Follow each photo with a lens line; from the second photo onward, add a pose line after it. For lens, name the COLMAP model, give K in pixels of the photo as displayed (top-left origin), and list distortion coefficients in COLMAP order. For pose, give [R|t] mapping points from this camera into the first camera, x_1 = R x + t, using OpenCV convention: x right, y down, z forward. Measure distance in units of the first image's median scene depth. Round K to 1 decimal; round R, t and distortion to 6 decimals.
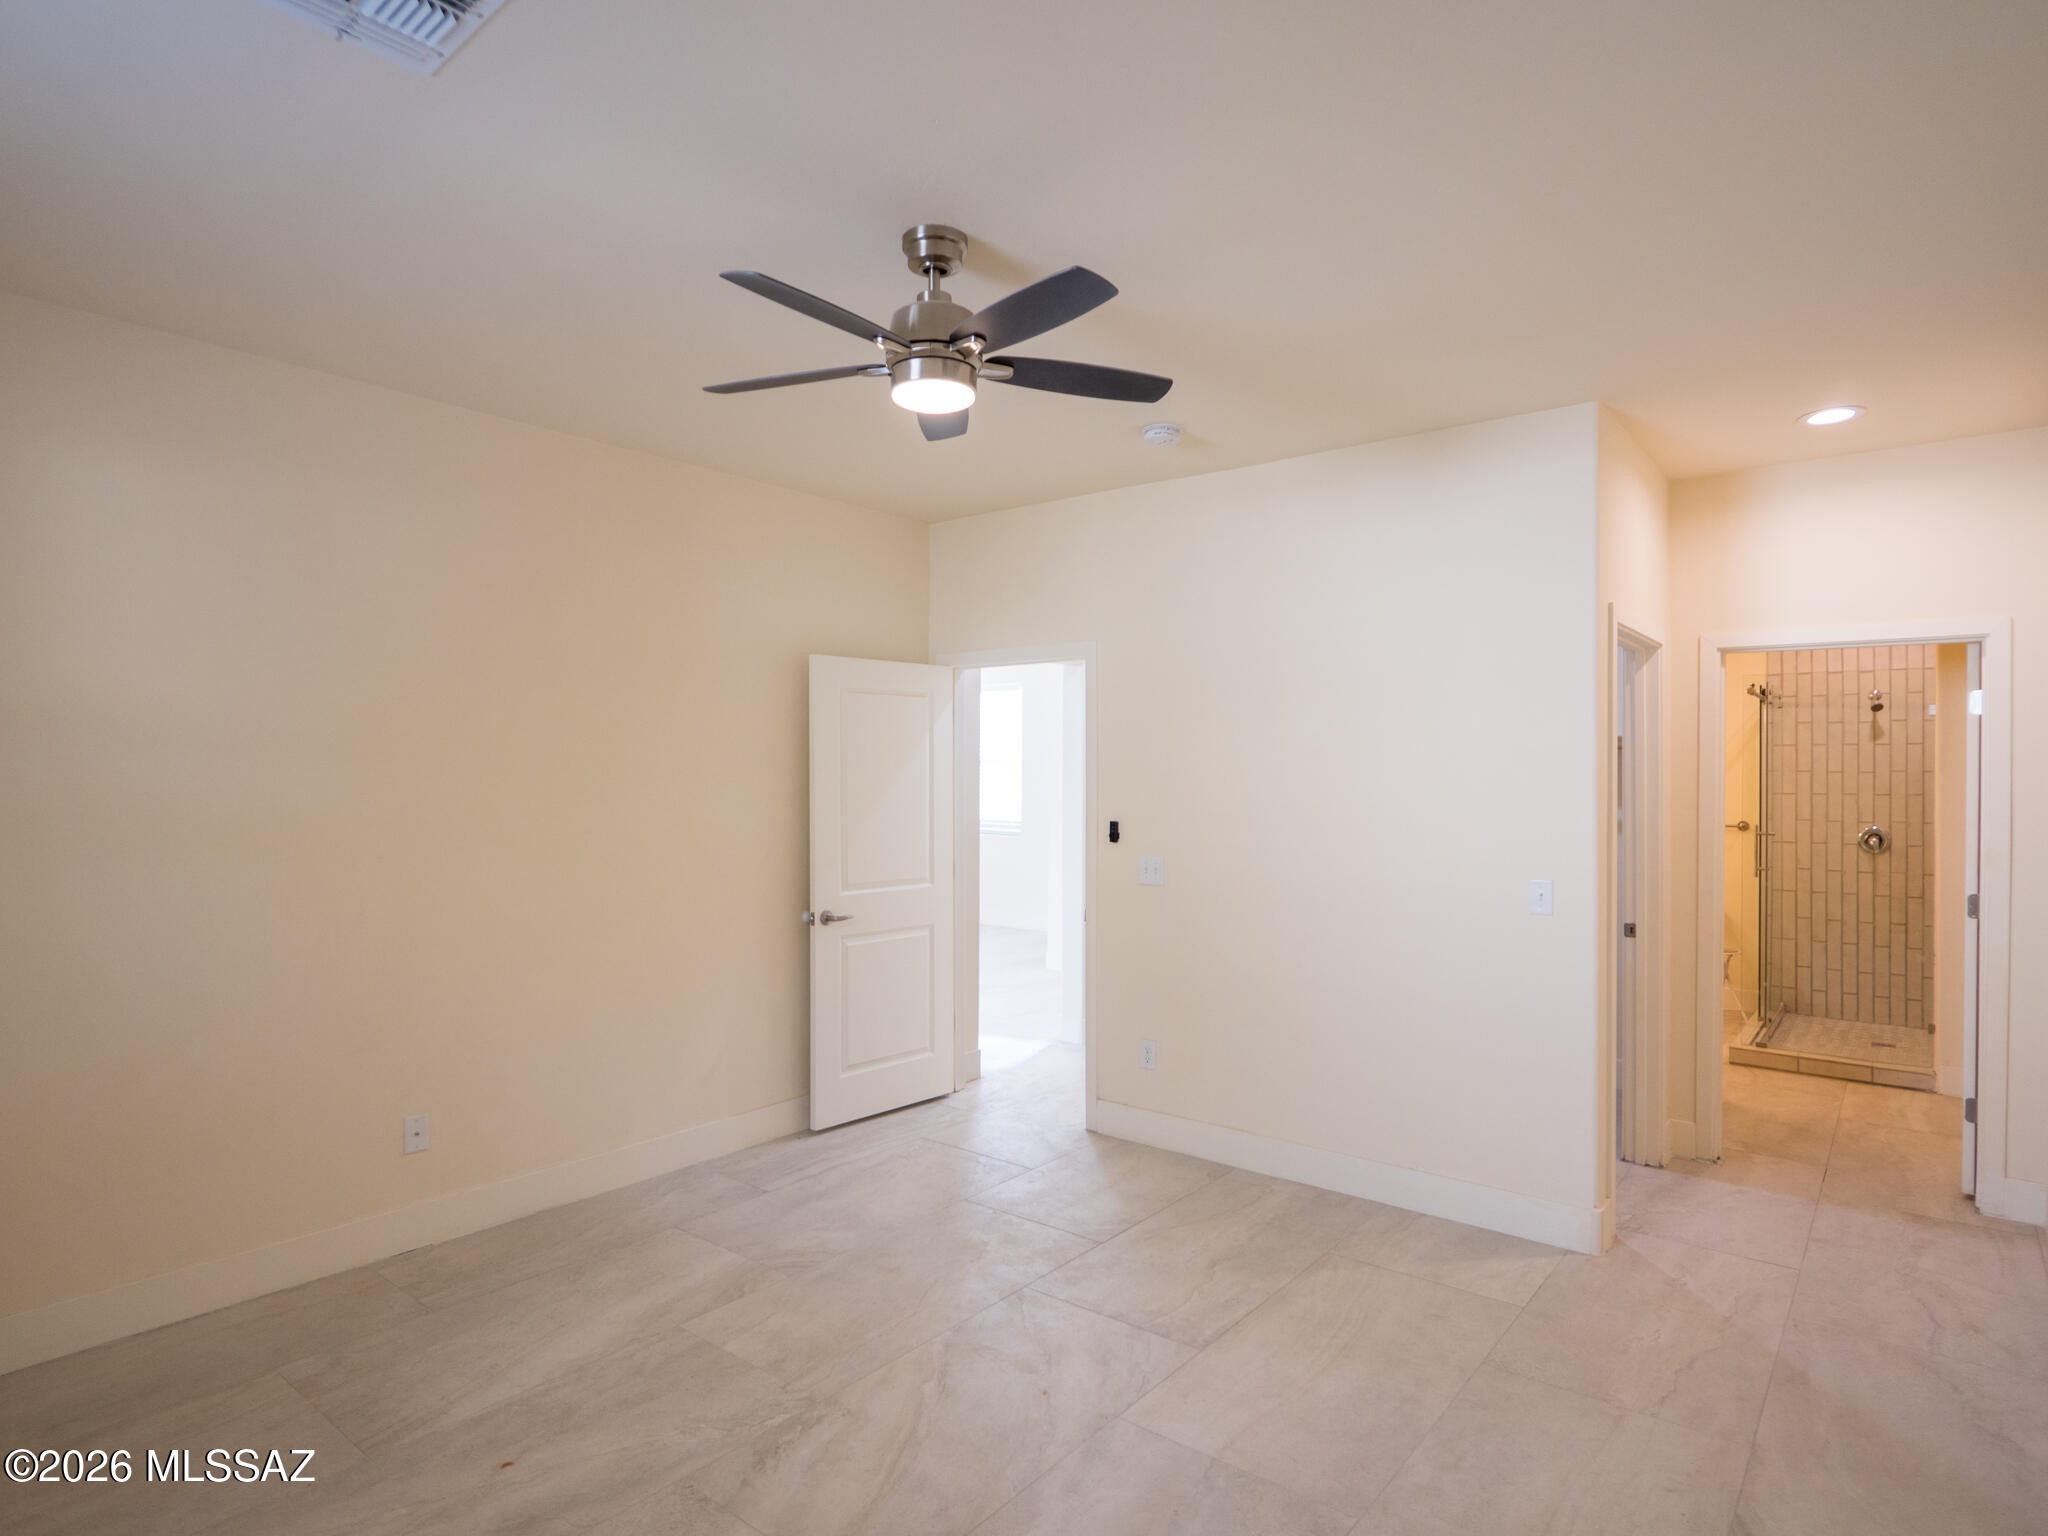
lens RADIAL K [[1123.1, 0, 1018.0], [0, 1123.1, 775.0], [0, 0, 1]] dist [-0.019196, 0.001650]
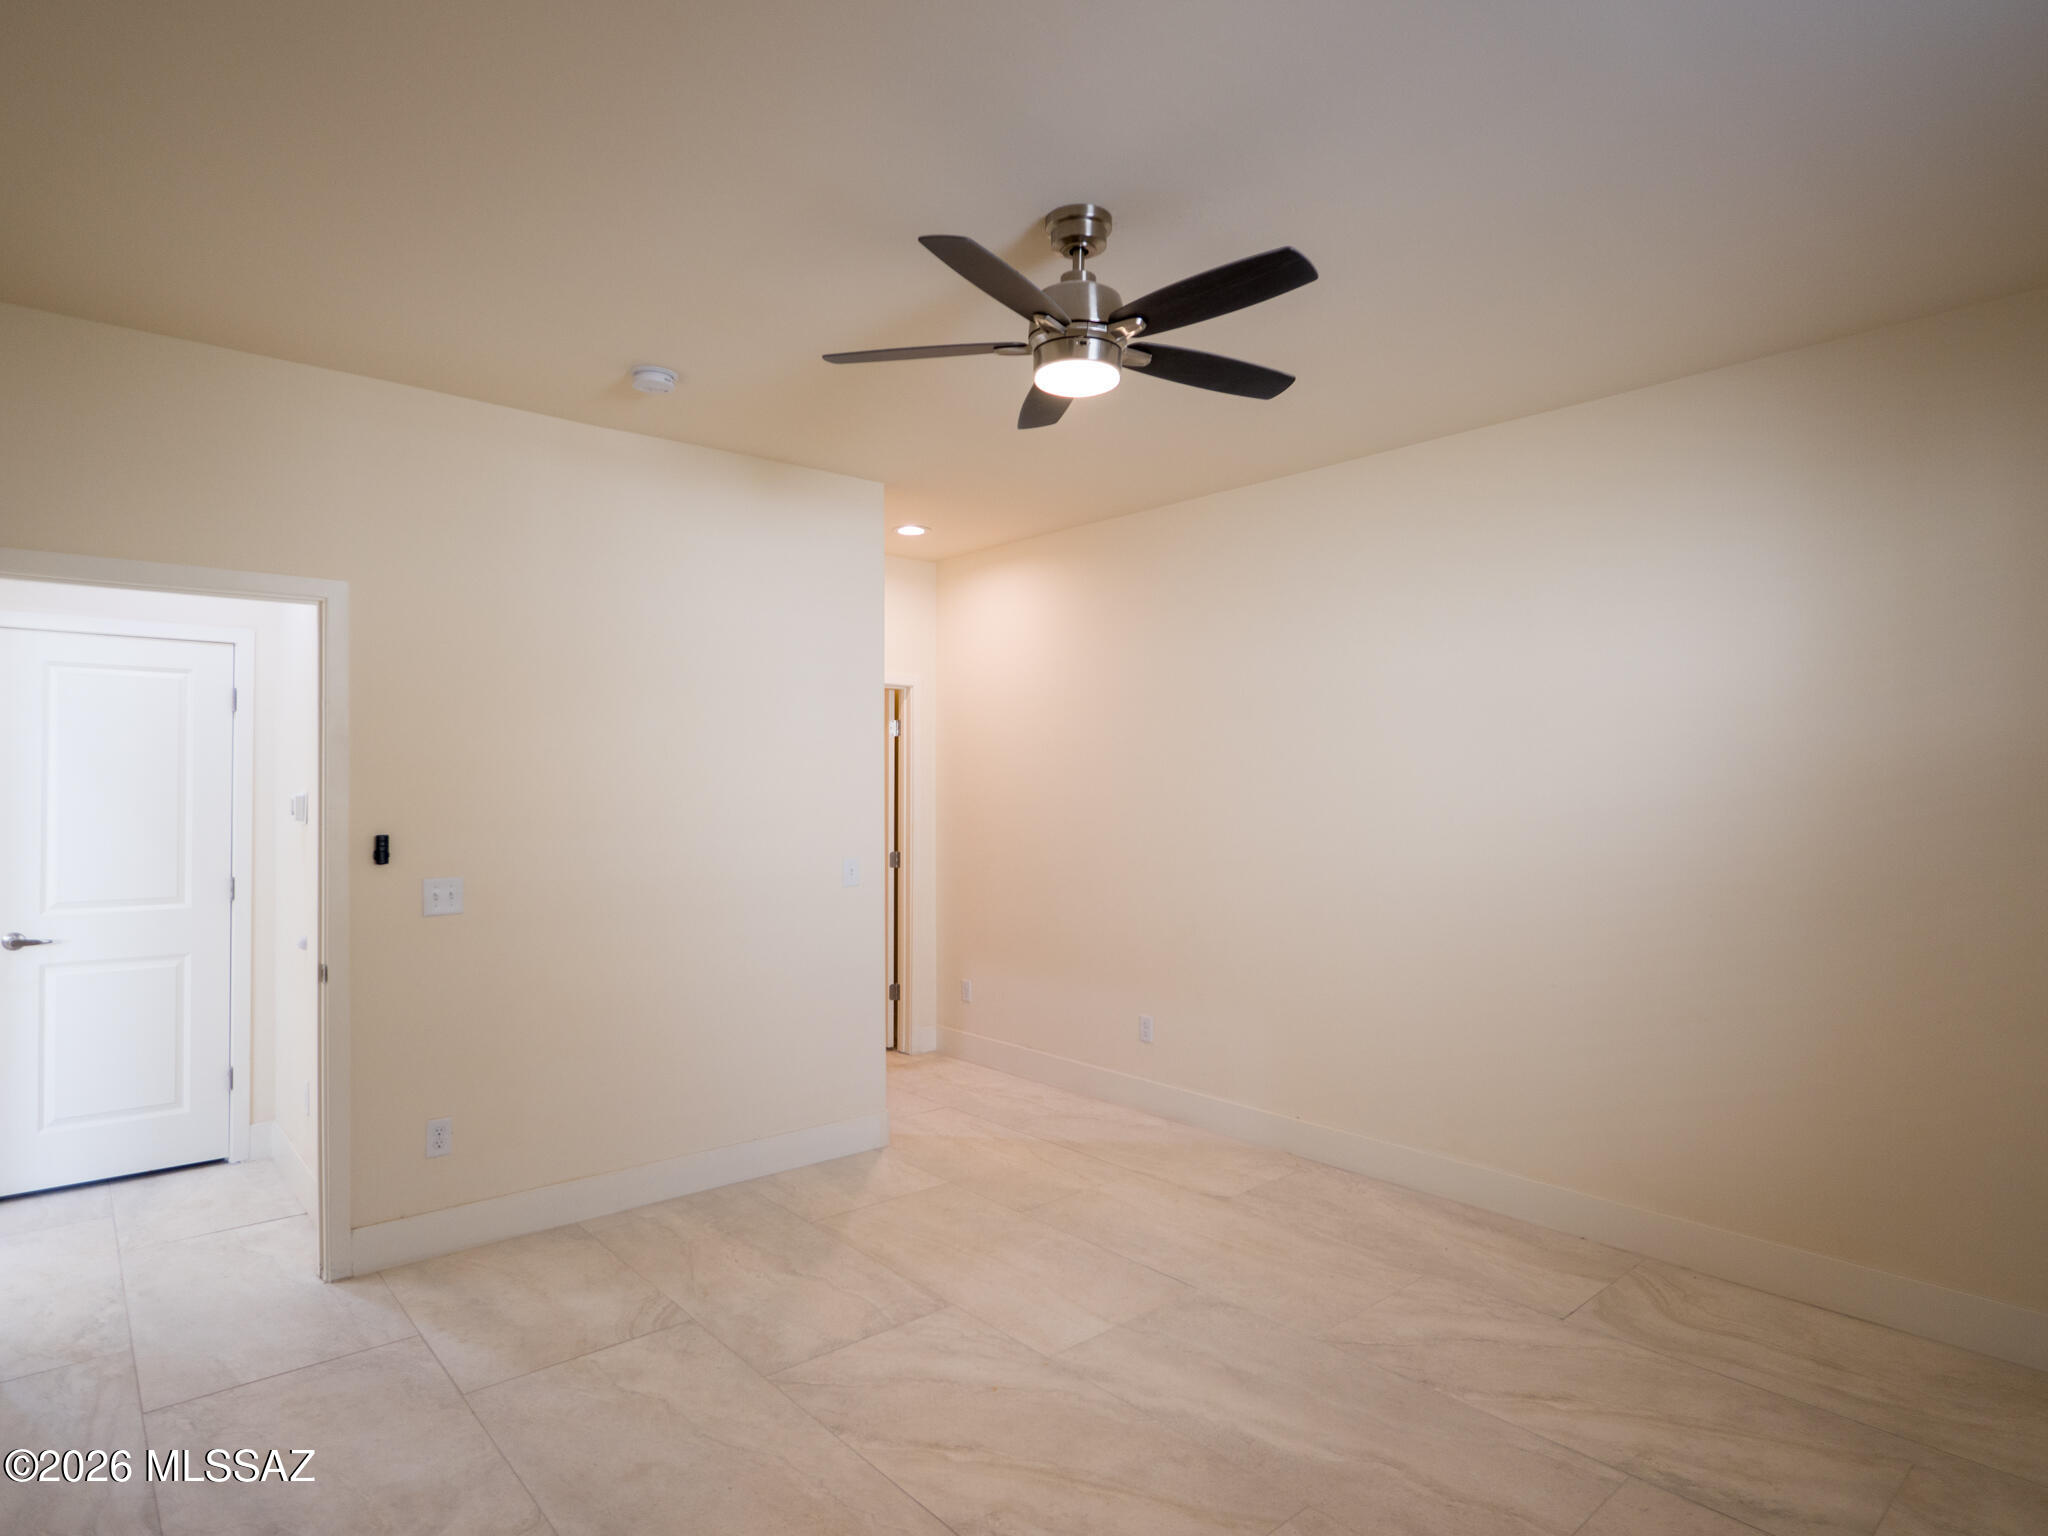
lens RADIAL K [[1123.1, 0, 1018.0], [0, 1123.1, 775.0], [0, 0, 1]] dist [-0.019196, 0.001650]
pose [[0.178988, 0.004456, 0.983841, -0.744581], [0.005087, 0.999972, -0.005454, 0.010892], [-0.983838, 0.005981, 0.178961, 0.626667]]
